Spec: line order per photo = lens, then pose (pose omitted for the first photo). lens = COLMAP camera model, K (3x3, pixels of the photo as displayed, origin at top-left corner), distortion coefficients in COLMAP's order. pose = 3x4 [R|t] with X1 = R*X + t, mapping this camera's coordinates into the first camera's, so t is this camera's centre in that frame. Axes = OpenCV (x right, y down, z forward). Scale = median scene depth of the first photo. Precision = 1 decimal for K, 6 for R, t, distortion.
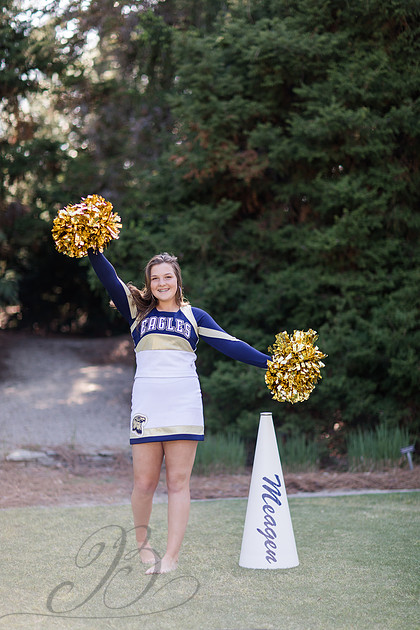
lens RADIAL K [[1577.2, 0, 210.6], [0, 1577.2, 302.1], [0, 0, 1]] dist [0.046126, 1.167992]
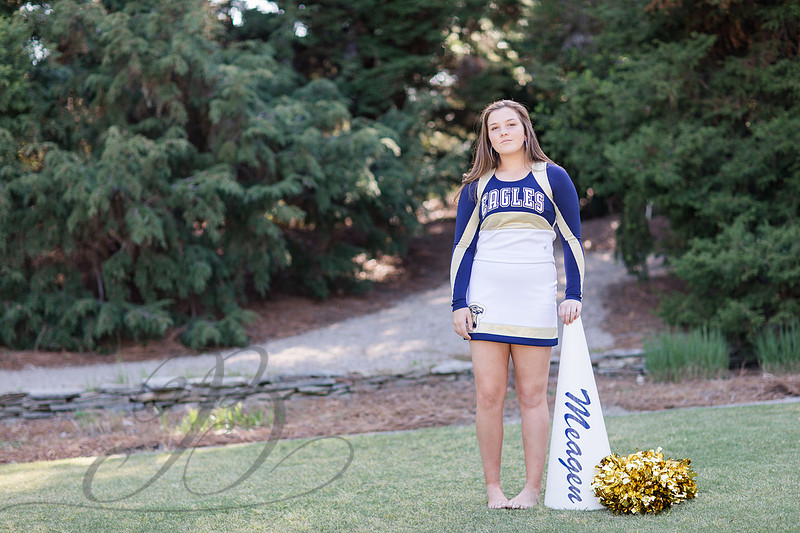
lens RADIAL K [[2002.8, 0, 400.0], [0, 2002.8, 266.5], [0, 0, 1]] dist [0.046126, 1.167992]
pose [[0.976419, -0.055755, -0.208560, 0.068792], [0.064689, 0.997247, 0.036259, 0.005231], [0.205964, -0.048895, 0.977337, -0.017712]]
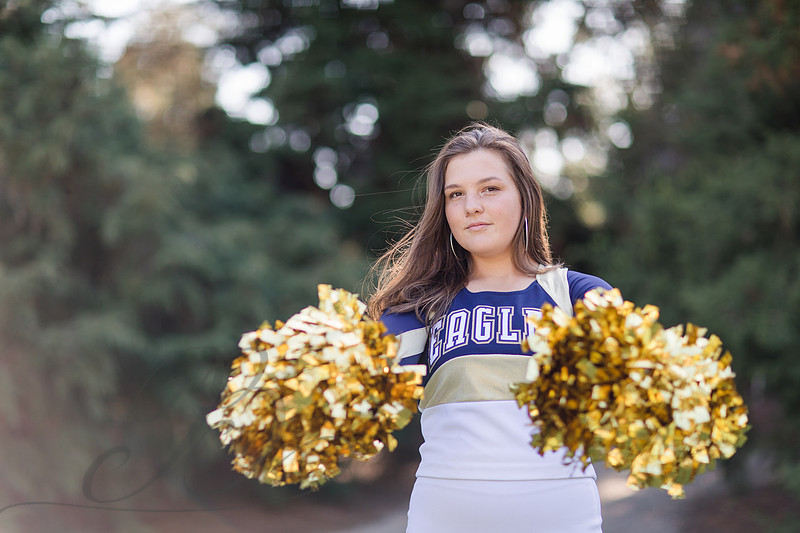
lens RADIAL K [[2084.7, 0, 400.0], [0, 2084.7, 266.5], [0, 0, 1]] dist [0.047739, 0.682794]
pose [[0.967924, -0.075680, -0.239575, 0.040067], [0.064045, 0.996375, -0.055997, 0.016665], [0.242944, 0.038857, 0.969262, 0.266018]]
